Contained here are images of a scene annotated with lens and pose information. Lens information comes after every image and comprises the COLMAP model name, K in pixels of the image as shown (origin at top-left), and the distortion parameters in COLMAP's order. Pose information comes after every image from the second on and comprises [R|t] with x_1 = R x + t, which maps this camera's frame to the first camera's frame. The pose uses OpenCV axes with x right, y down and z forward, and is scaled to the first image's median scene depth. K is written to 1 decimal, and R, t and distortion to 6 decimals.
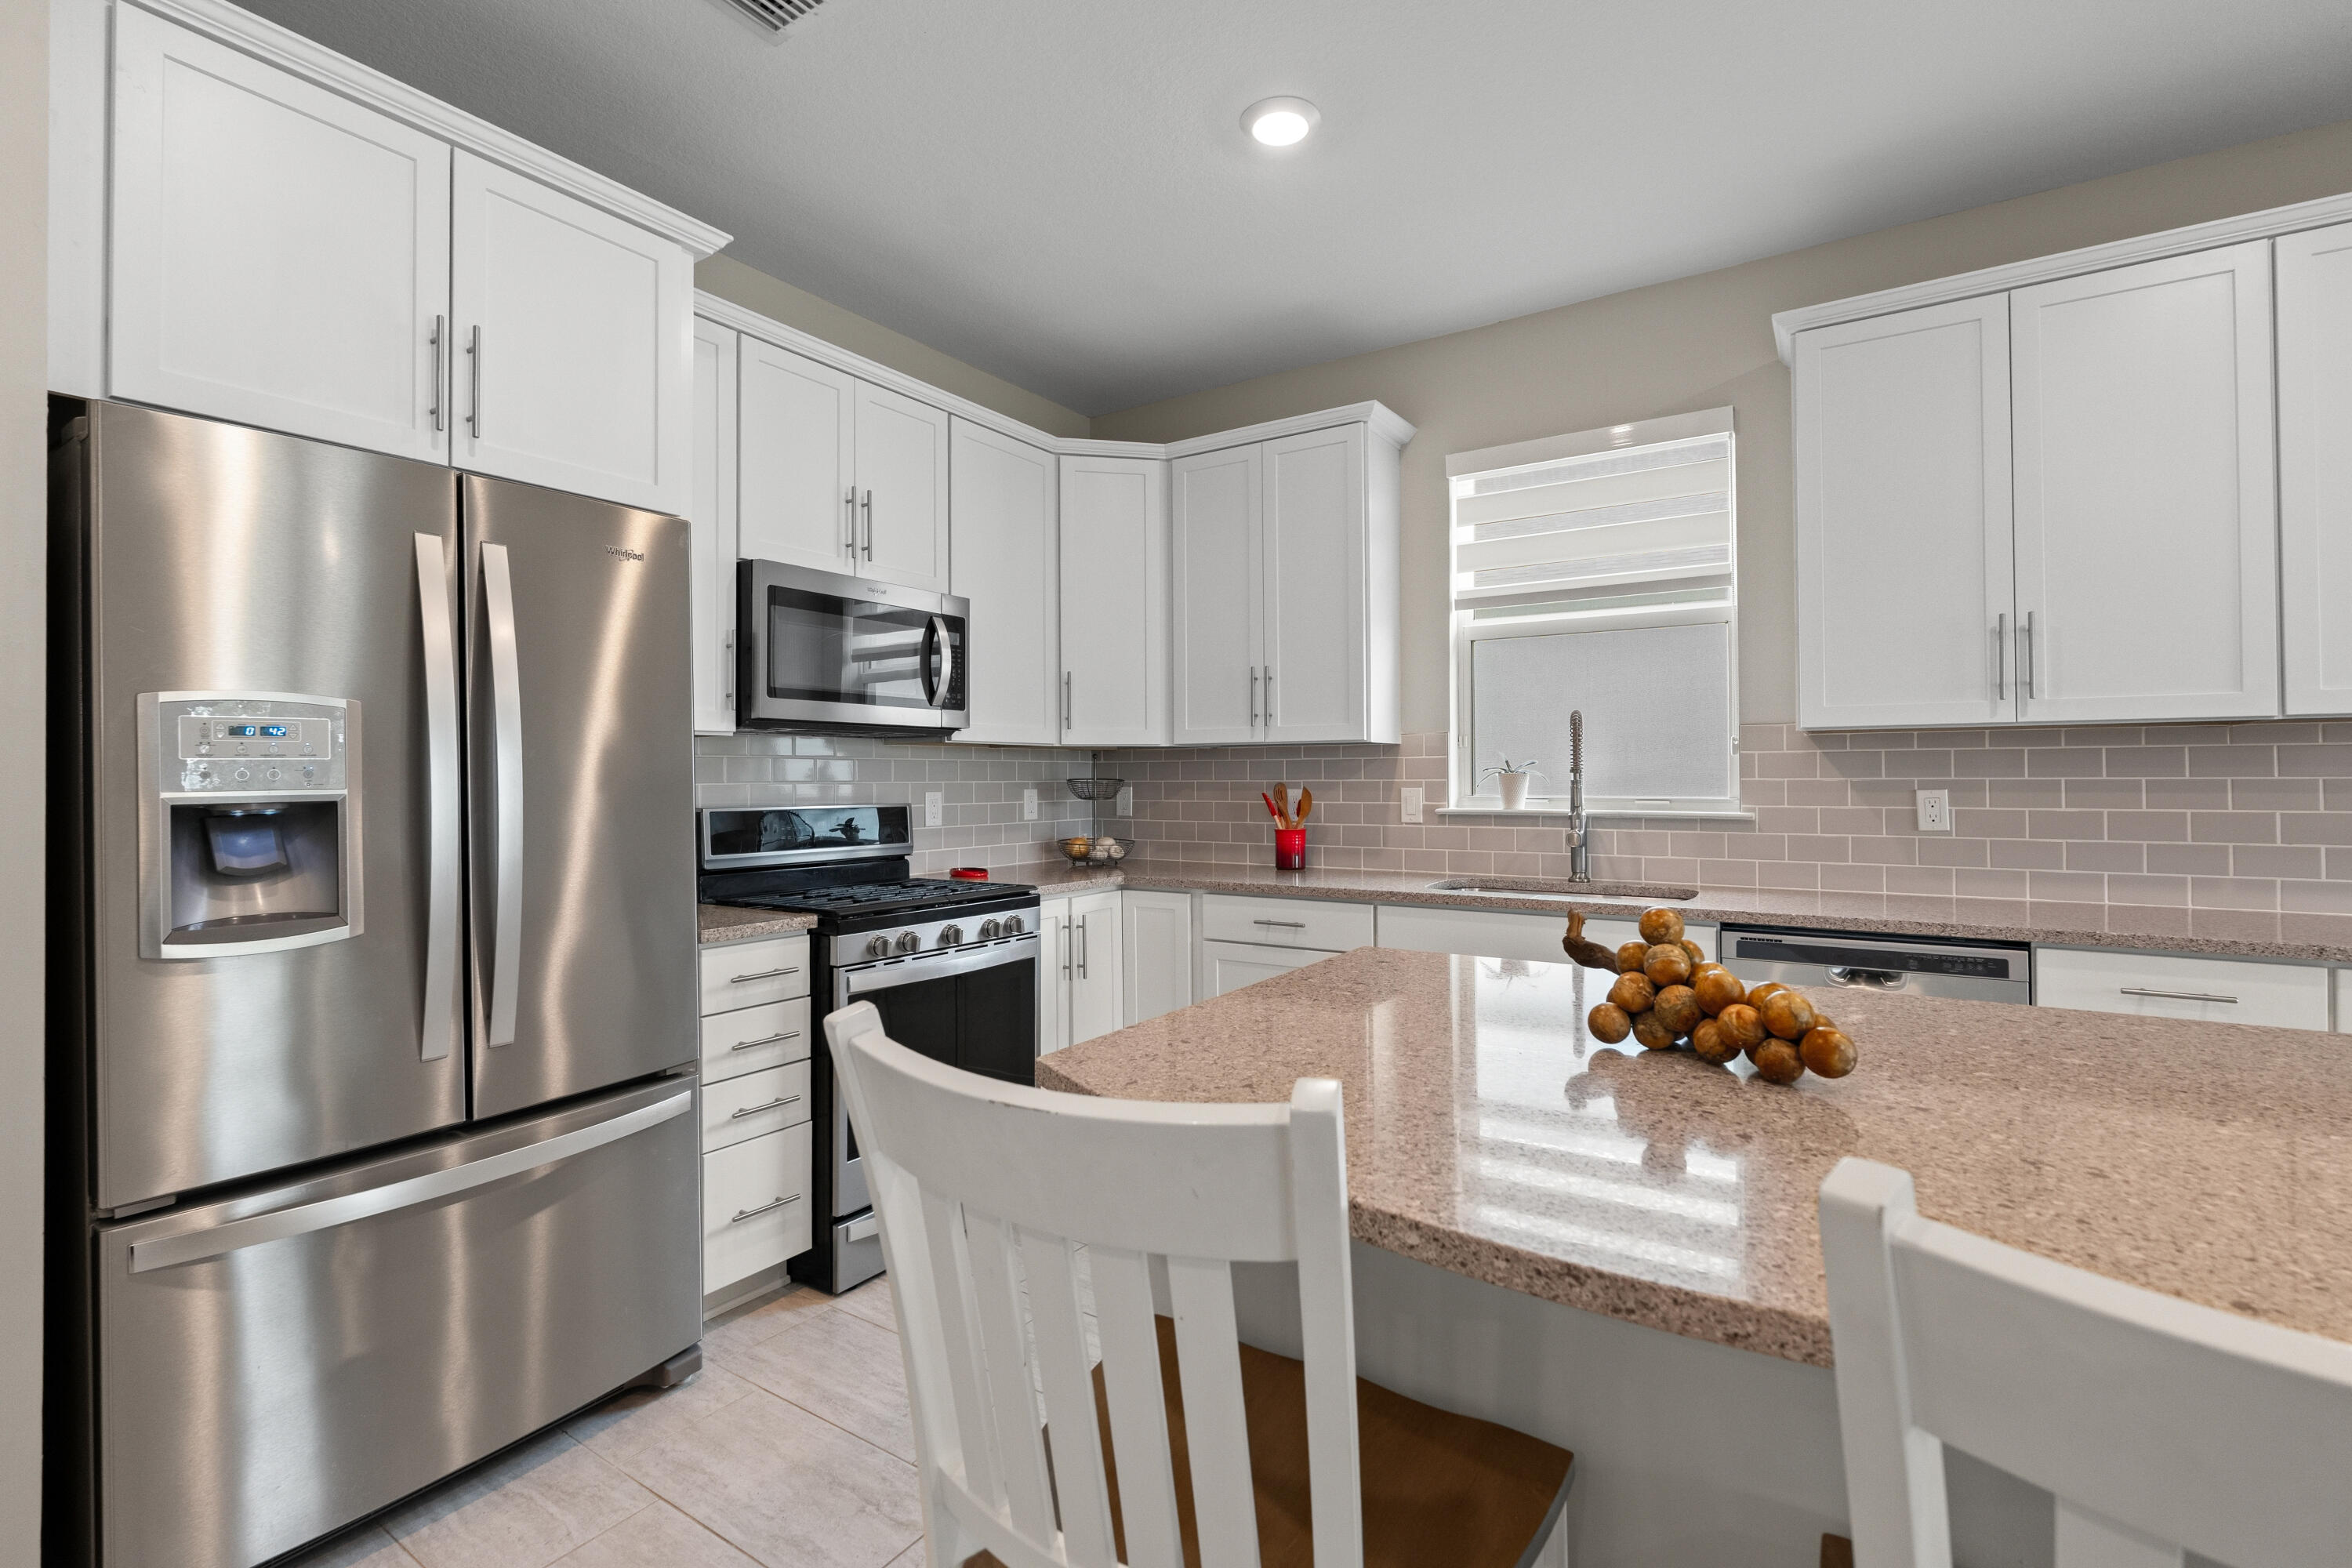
lens RADIAL K [[1058.6, 0, 1166.3], [0, 1058.6, 761.0], [0, 0, 1]] dist [0.000759, -0.002031]
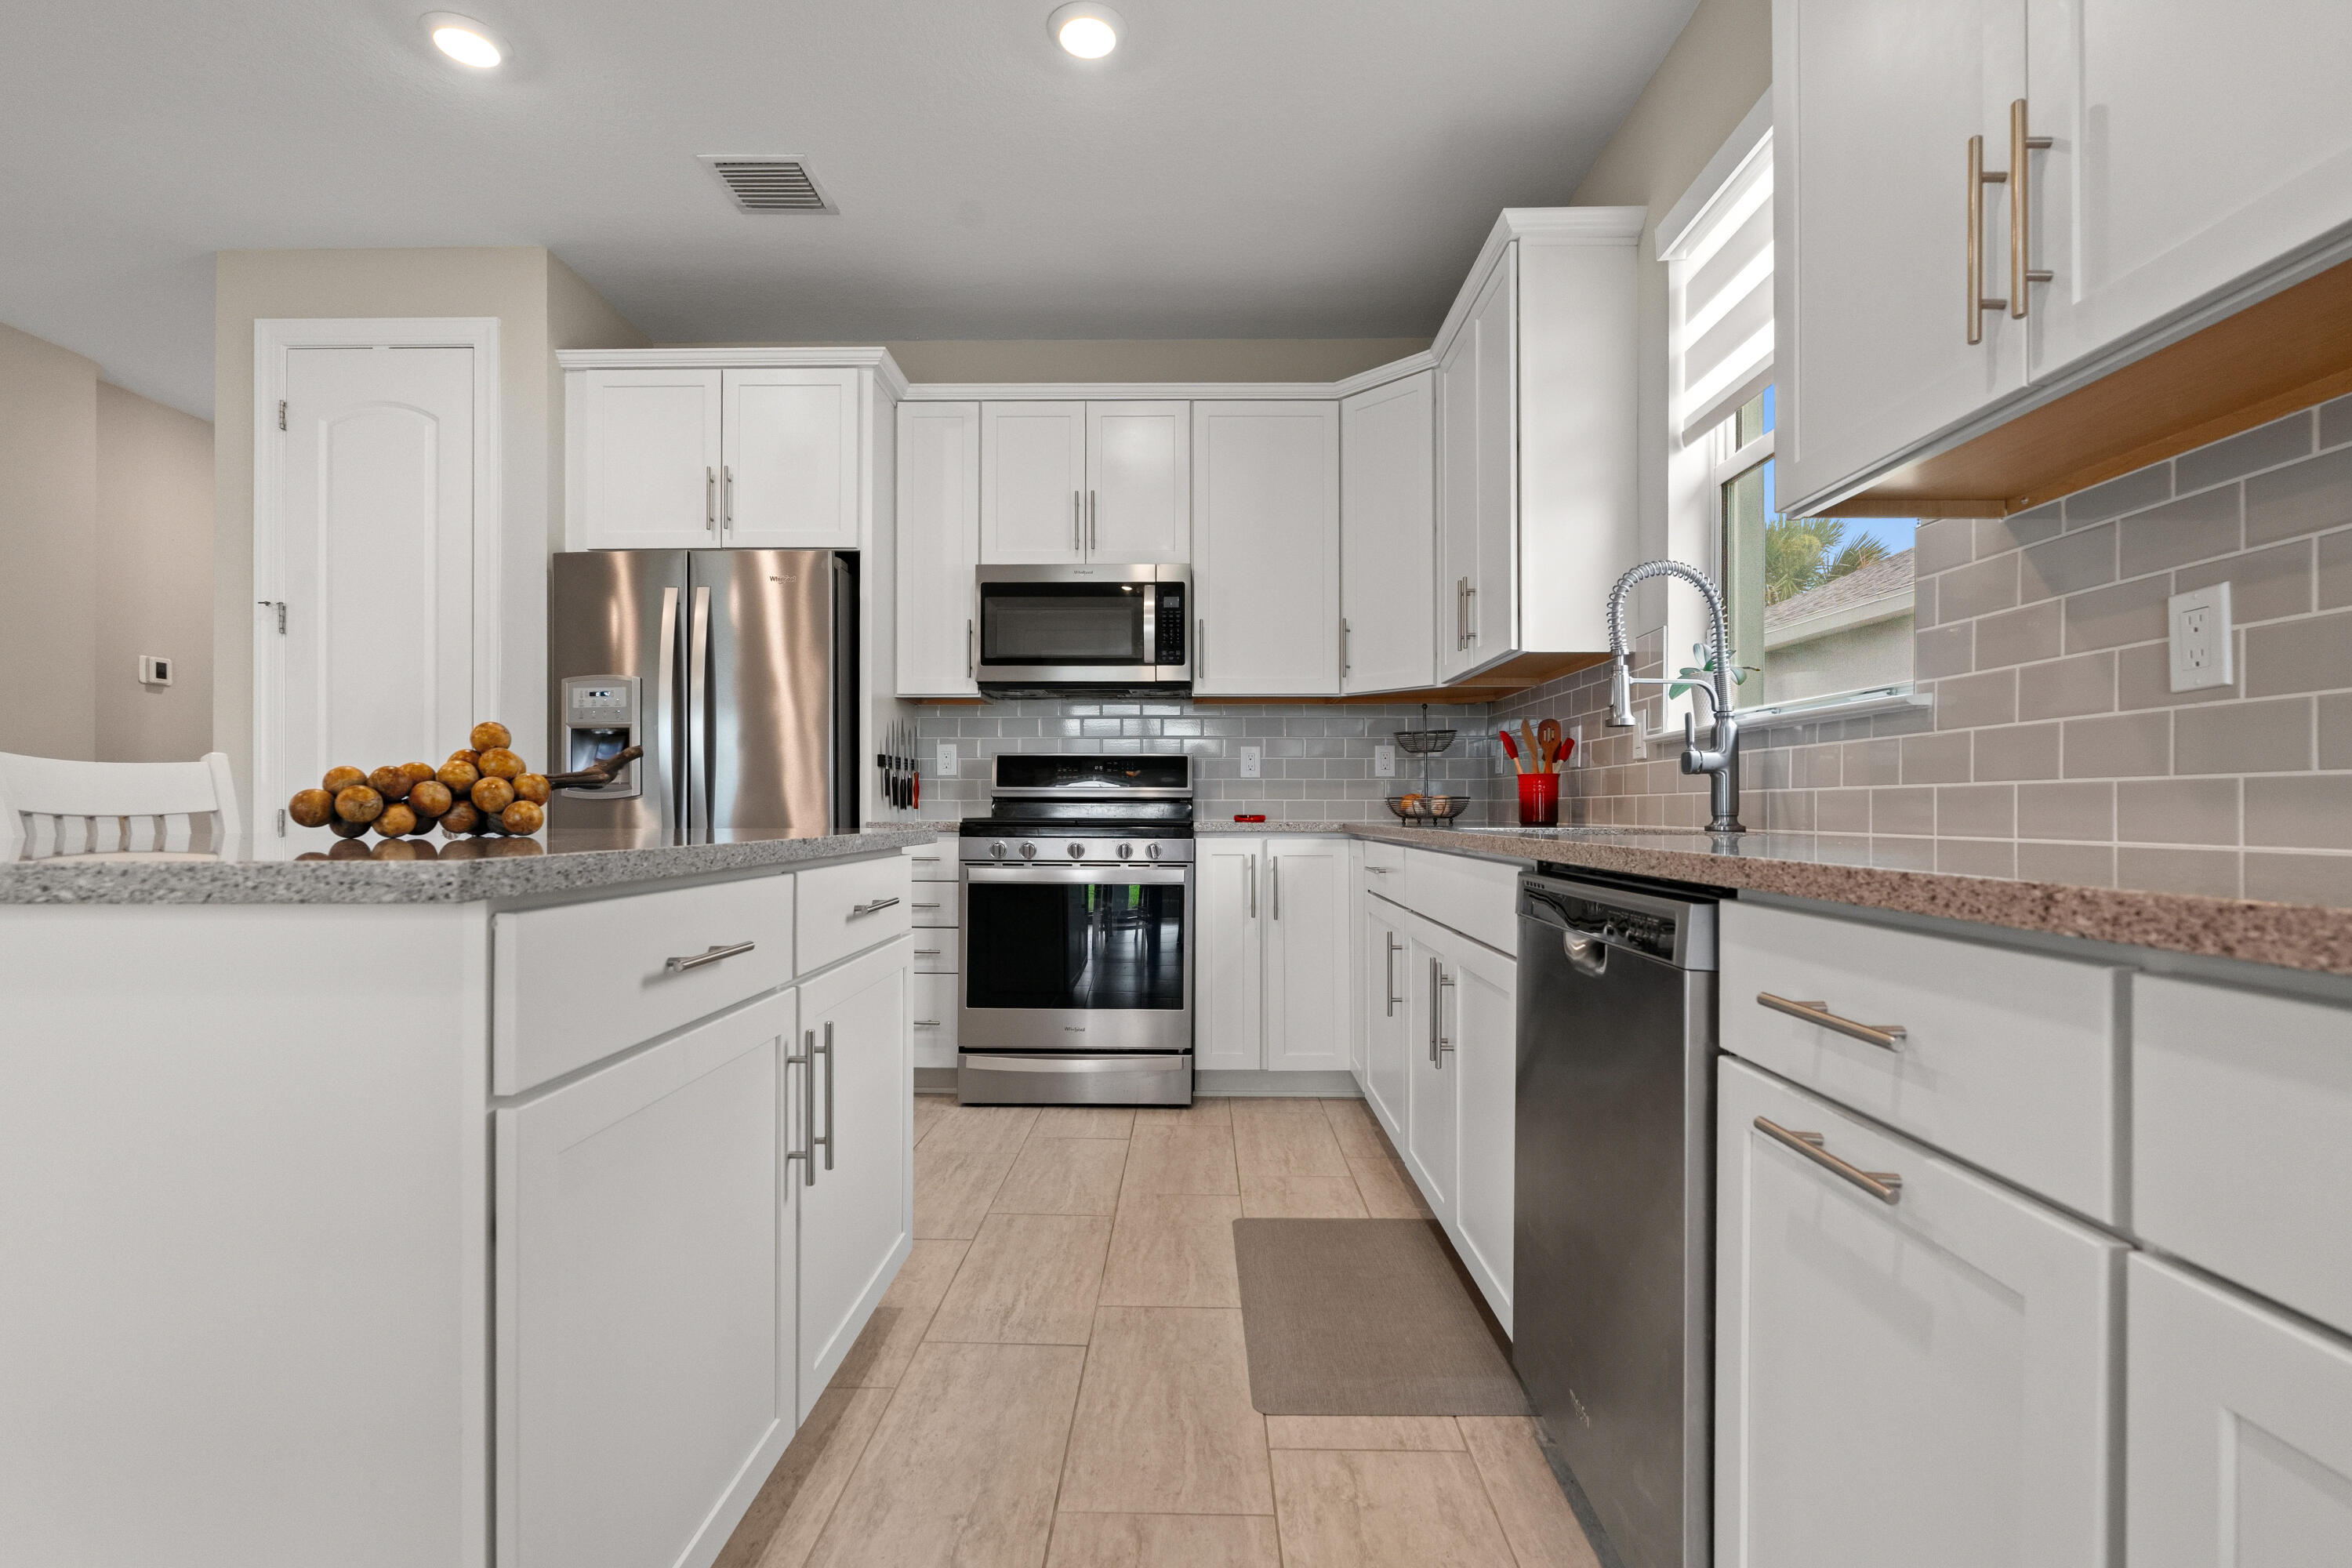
lens RADIAL K [[1058.6, 0, 1176.0], [0, 1058.6, 790.0], [0, 0, 1]] dist [0.000759, -0.002031]
pose [[0.548552, -0.009225, -0.836066, 0.680578], [0.008984, 0.999946, -0.005139, 0.083116], [0.836068, -0.004692, 0.548605, 0.355173]]
